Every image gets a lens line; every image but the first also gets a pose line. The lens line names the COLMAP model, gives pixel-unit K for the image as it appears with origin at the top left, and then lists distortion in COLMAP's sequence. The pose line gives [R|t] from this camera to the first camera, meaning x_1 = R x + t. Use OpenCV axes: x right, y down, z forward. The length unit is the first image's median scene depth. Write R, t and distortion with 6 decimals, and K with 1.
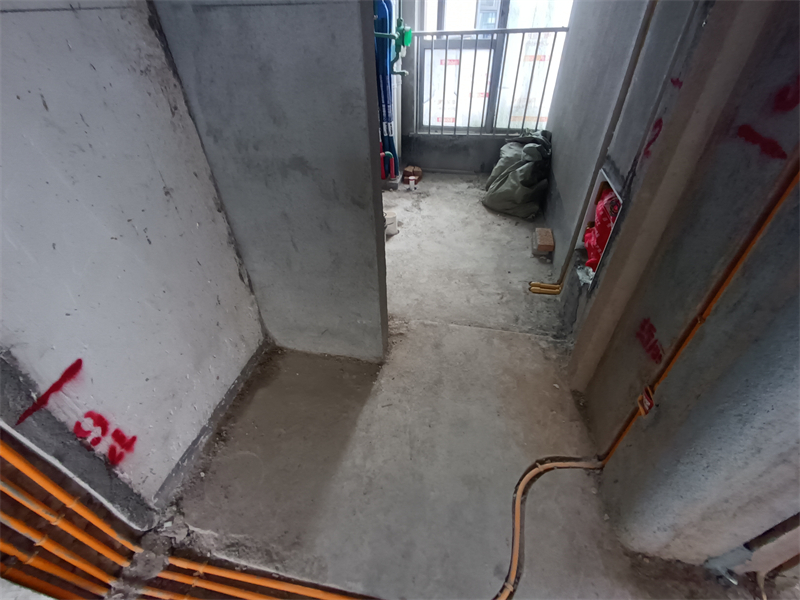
lens RADIAL K [[367.9, 0, 399.1], [0, 367.9, 303.2], [0, 0, 1]] dist [-0.000157, 0.000108]
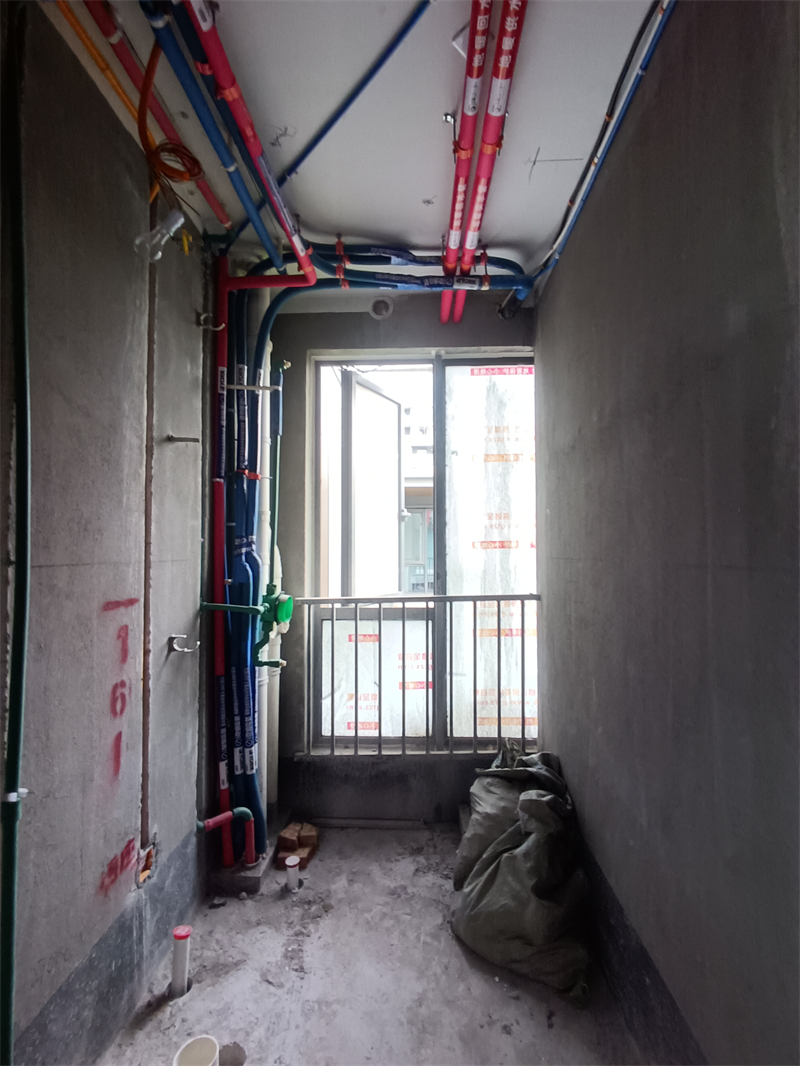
lens RADIAL K [[490.3, 0, 404.7], [0, 490.3, 534.6], [0, 0, 1]] dist [-0.000157, 0.000108]
pose [[0.986203, 0.018889, 0.164461, 0.069101], [0.094292, 0.752460, -0.651853, -0.251664], [-0.136063, 0.658367, 0.740297, 0.279857]]
